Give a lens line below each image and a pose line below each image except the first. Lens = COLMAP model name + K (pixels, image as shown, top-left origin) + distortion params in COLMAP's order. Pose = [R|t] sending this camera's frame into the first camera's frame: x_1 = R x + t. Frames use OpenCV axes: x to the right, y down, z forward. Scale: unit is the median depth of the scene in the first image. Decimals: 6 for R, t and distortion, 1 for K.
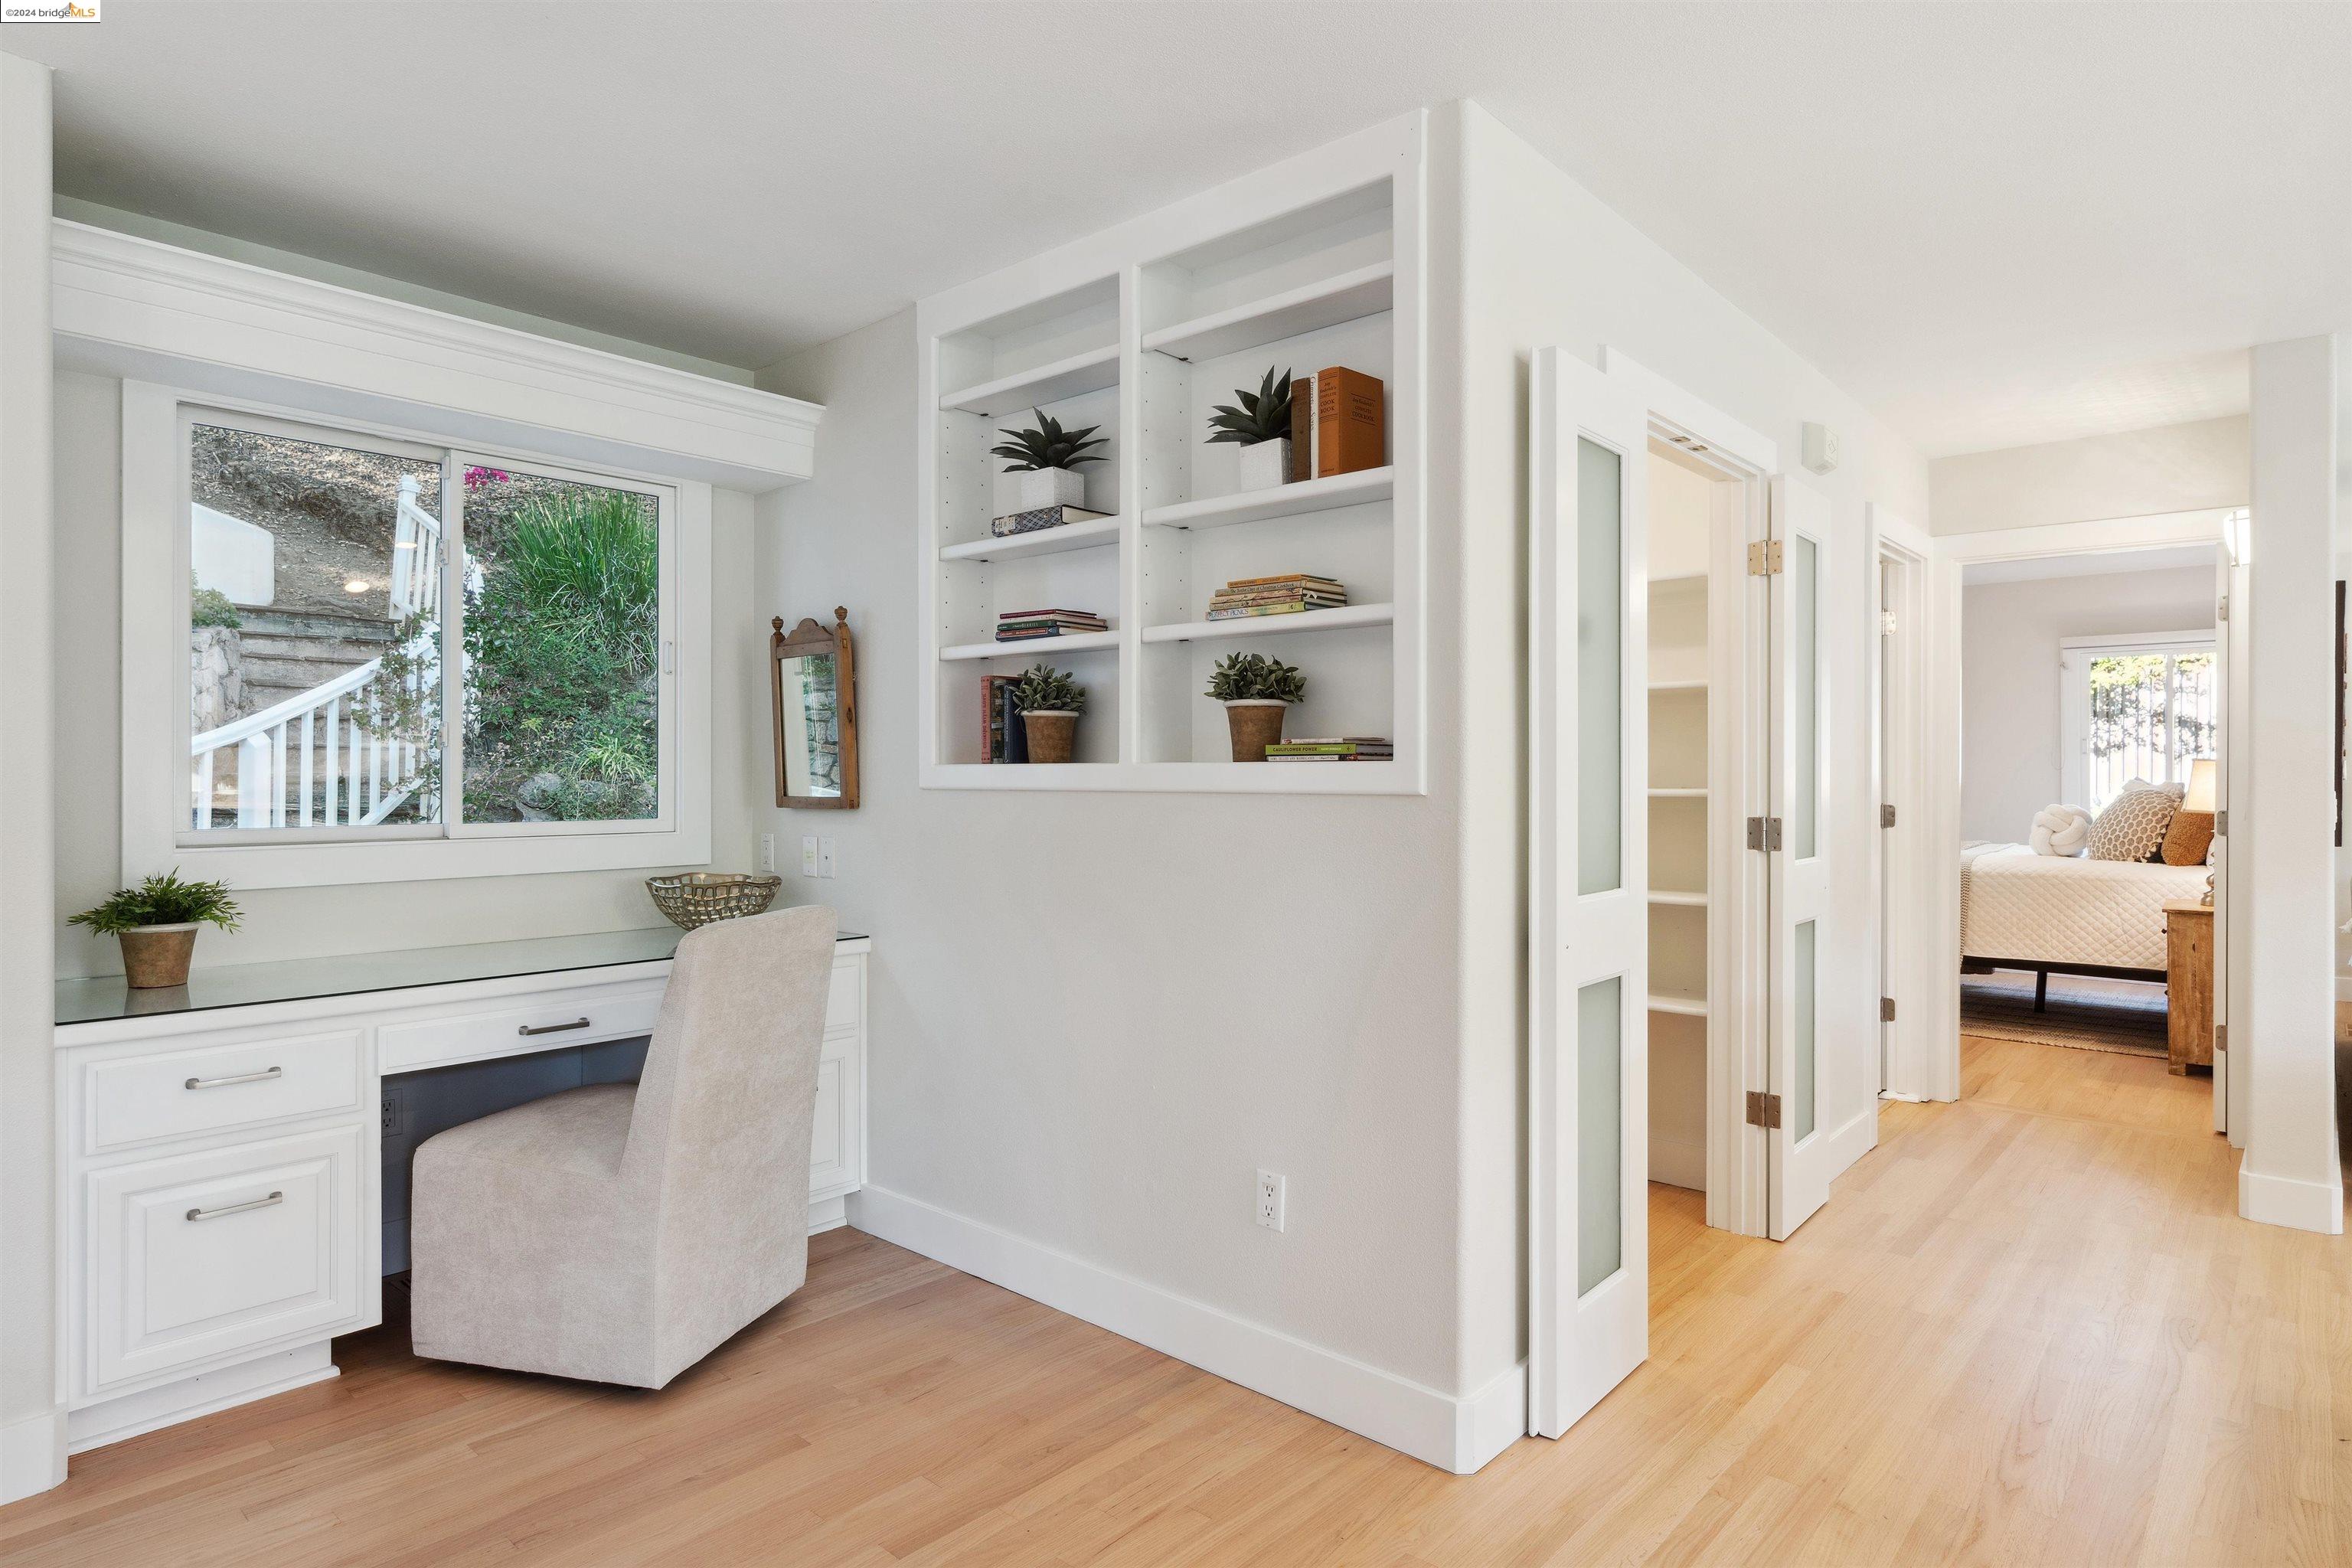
lens RADIAL K [[1289.5, 0, 1184.1], [0, 1289.5, 773.5], [0, 0, 1]] dist [-0.005335, 0.003151]
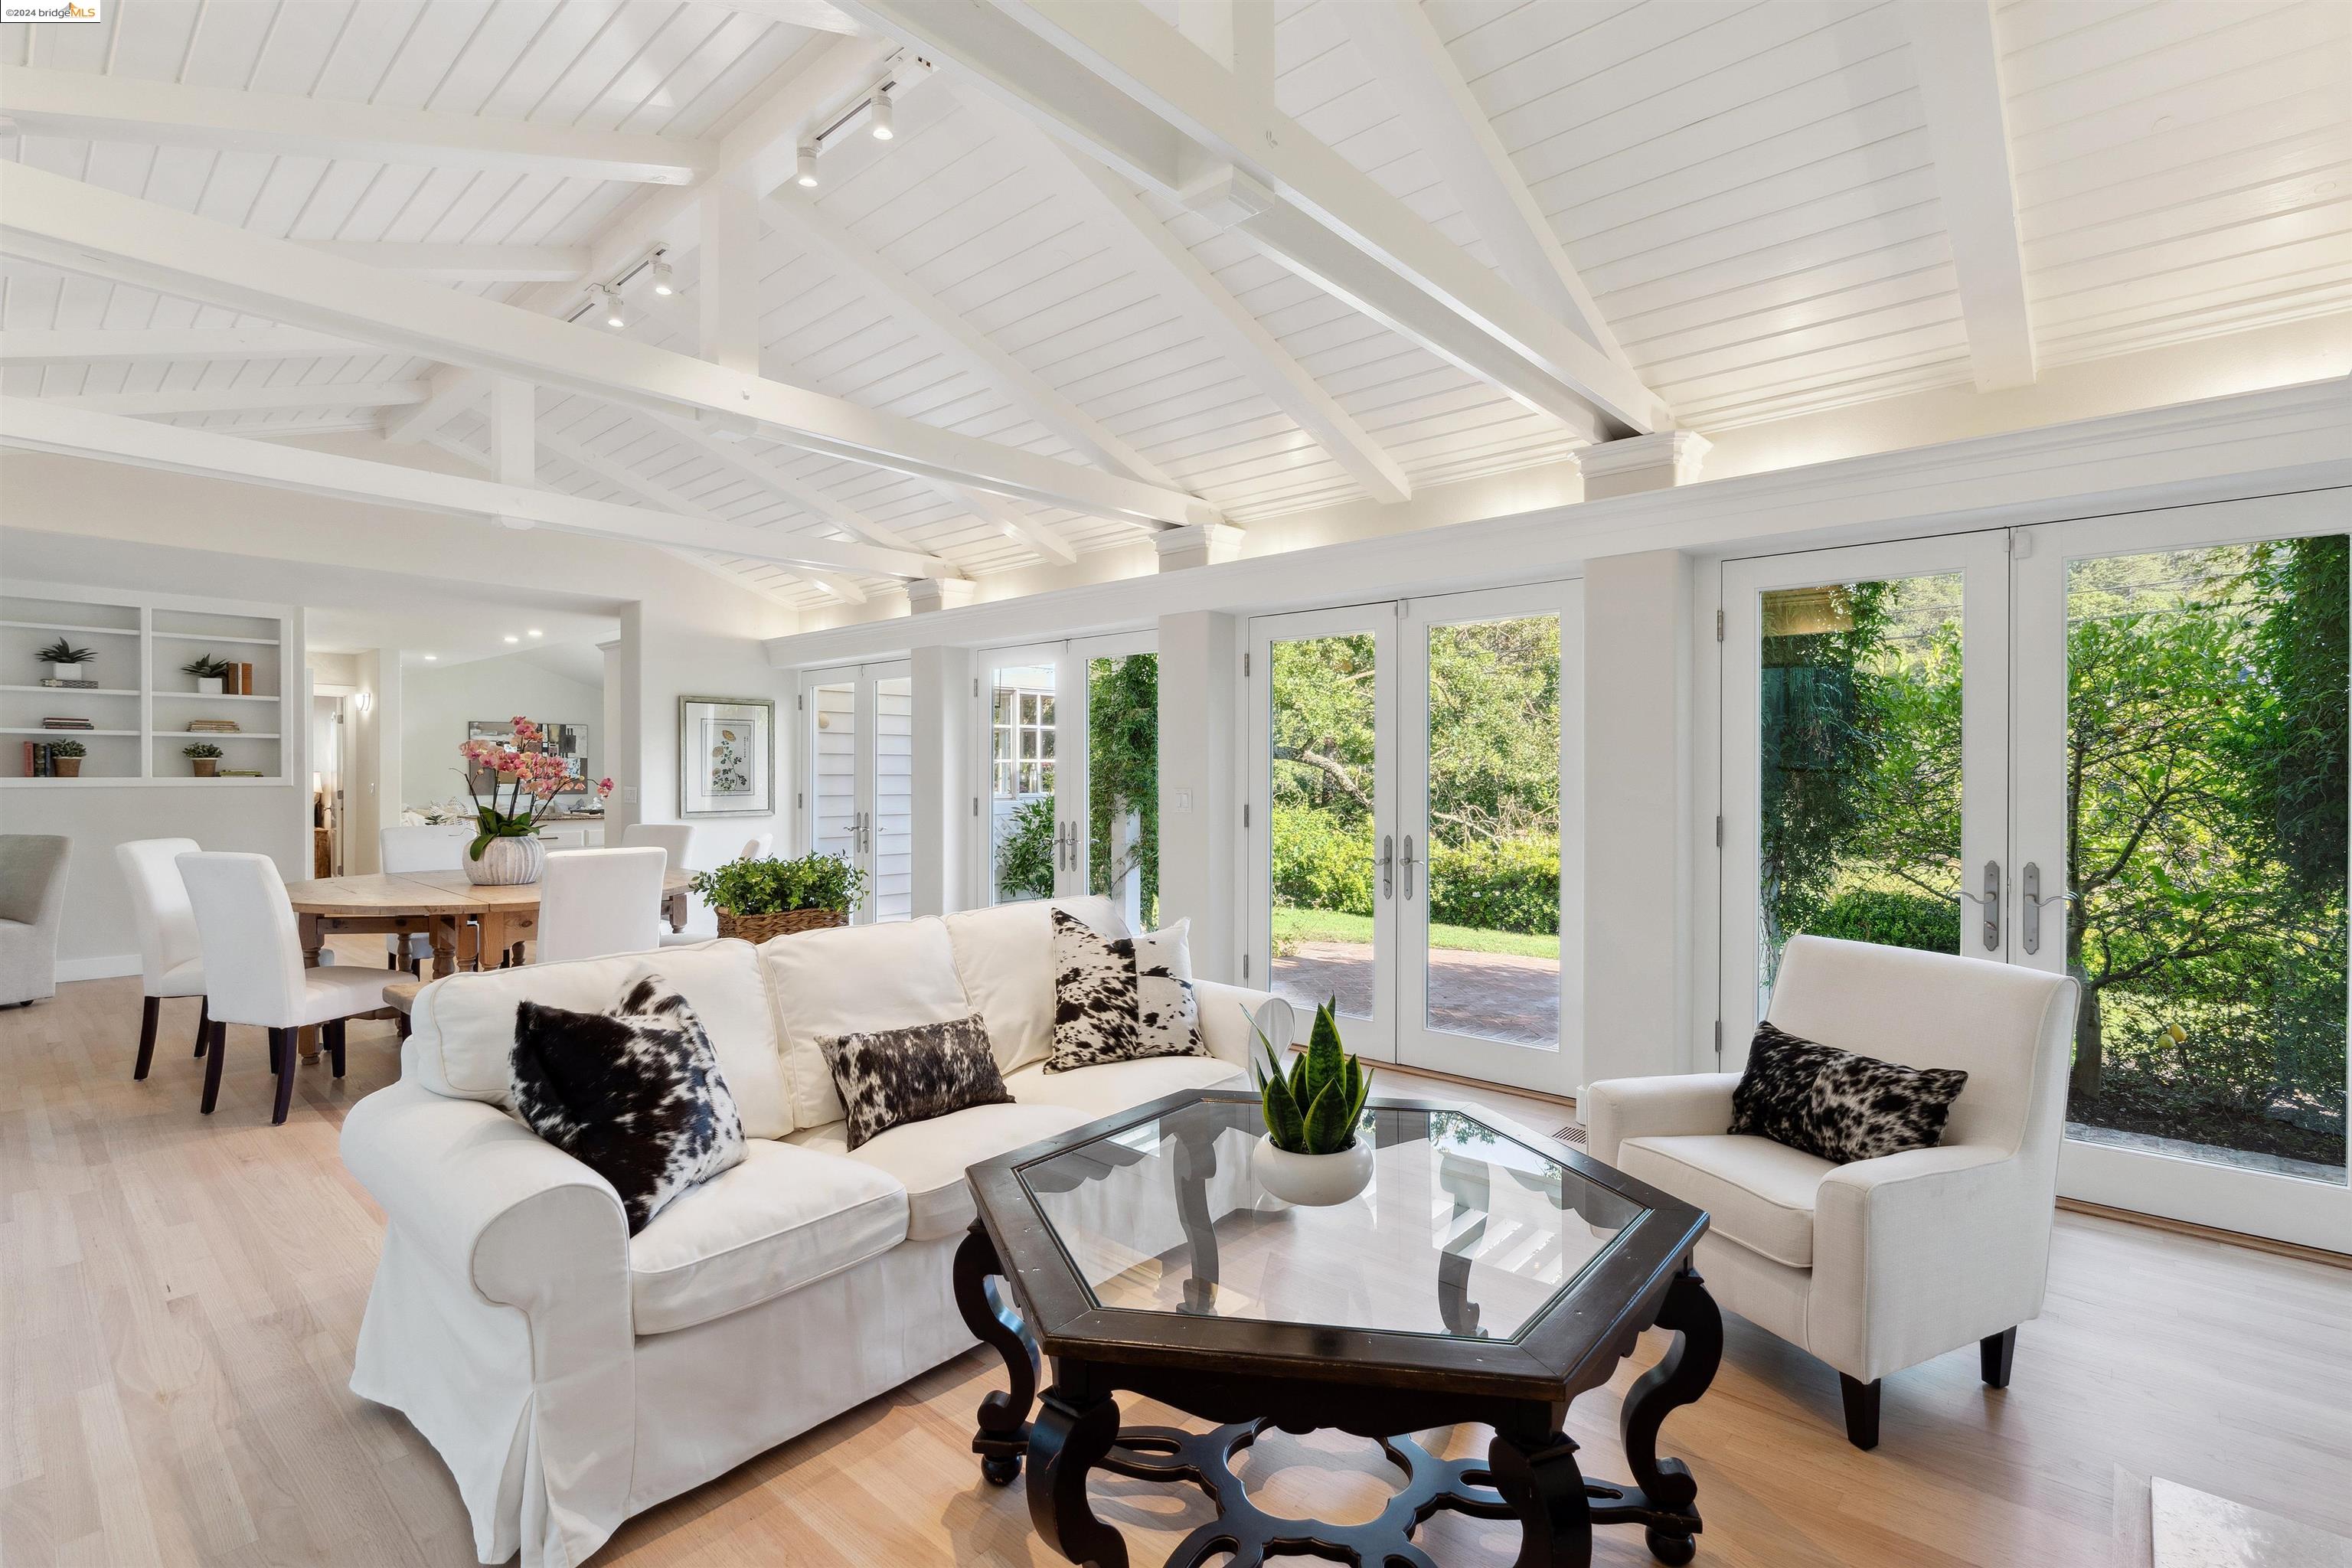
lens RADIAL K [[1082.9, 0, 1167.7], [0, 1082.9, 775.4], [0, 0, 1]] dist [-0.008195, 0.001391]
pose [[-0.005013, 0.000500, 0.999987, -2.576578], [-0.001717, 0.999998, -0.000509, -0.015925], [-0.999986, -0.001720, -0.005012, -1.345422]]
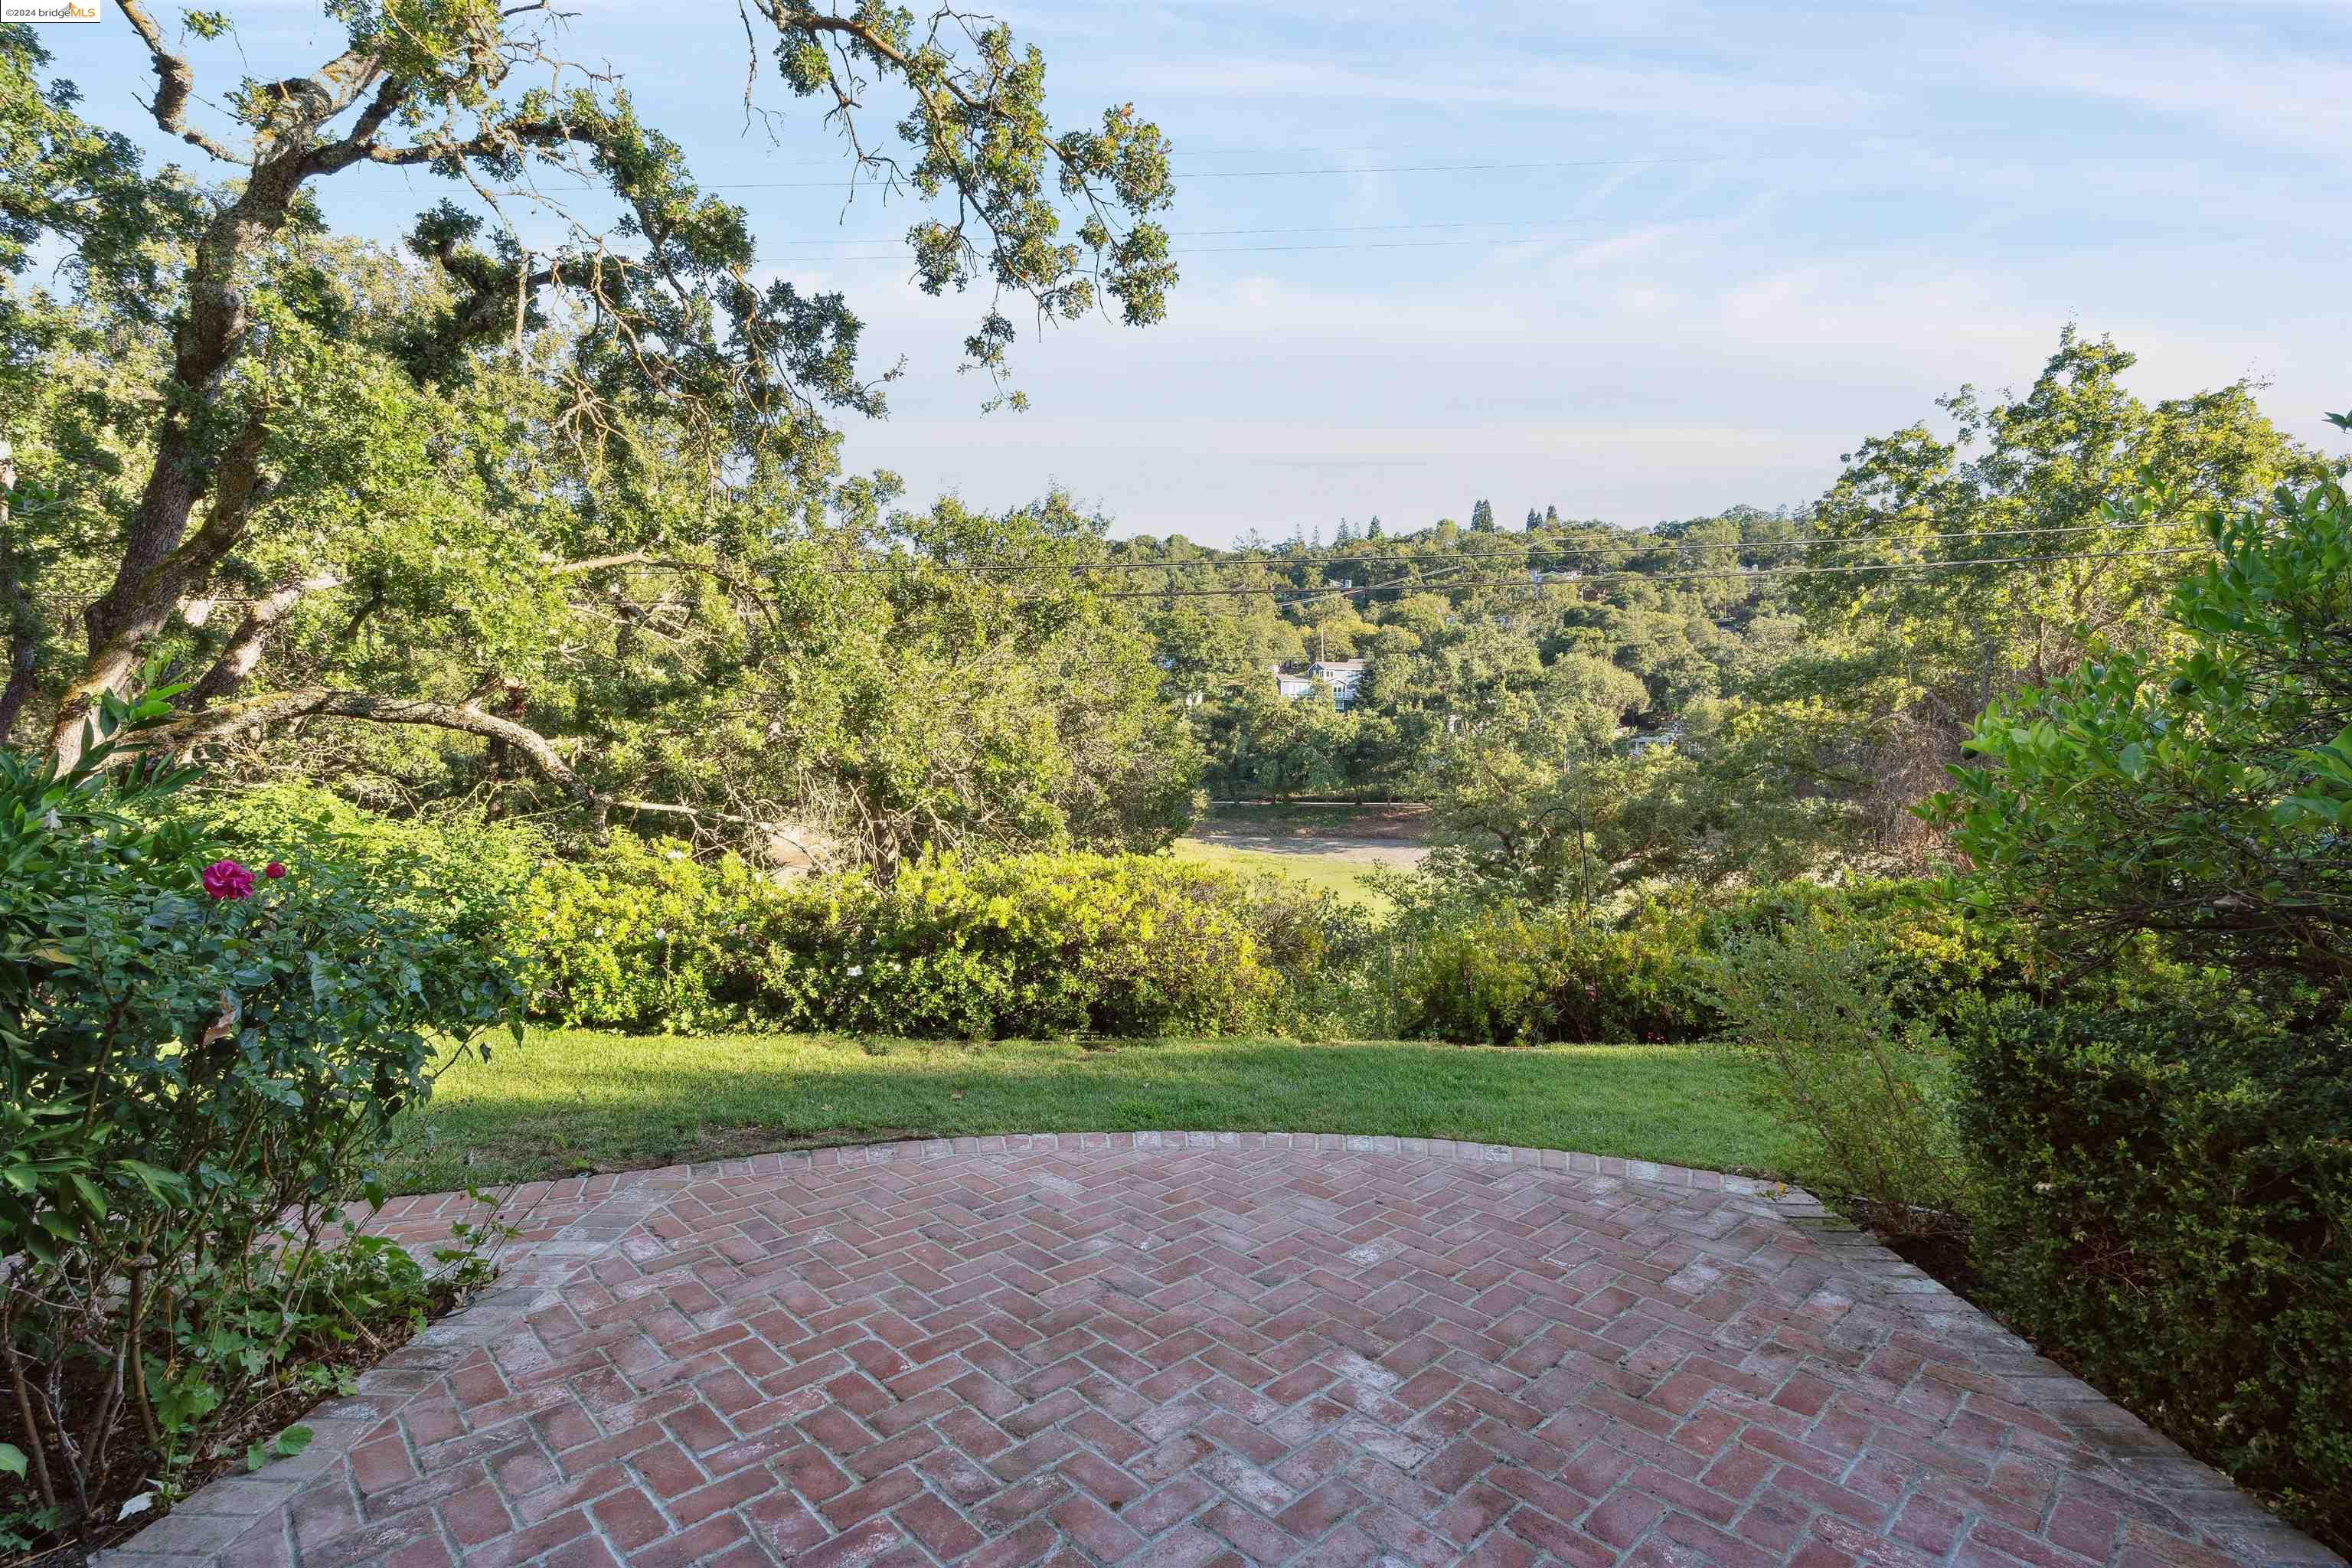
lens RADIAL K [[1082.9, 0, 1207.4], [0, 1082.9, 778.9], [0, 0, 1]] dist [-0.008195, 0.001391]
pose [[-0.673918, -0.016659, 0.738618, -0.381748], [-0.003259, 0.999803, 0.019577, -0.013033], [-0.738799, 0.010786, -0.673839, -1.594930]]
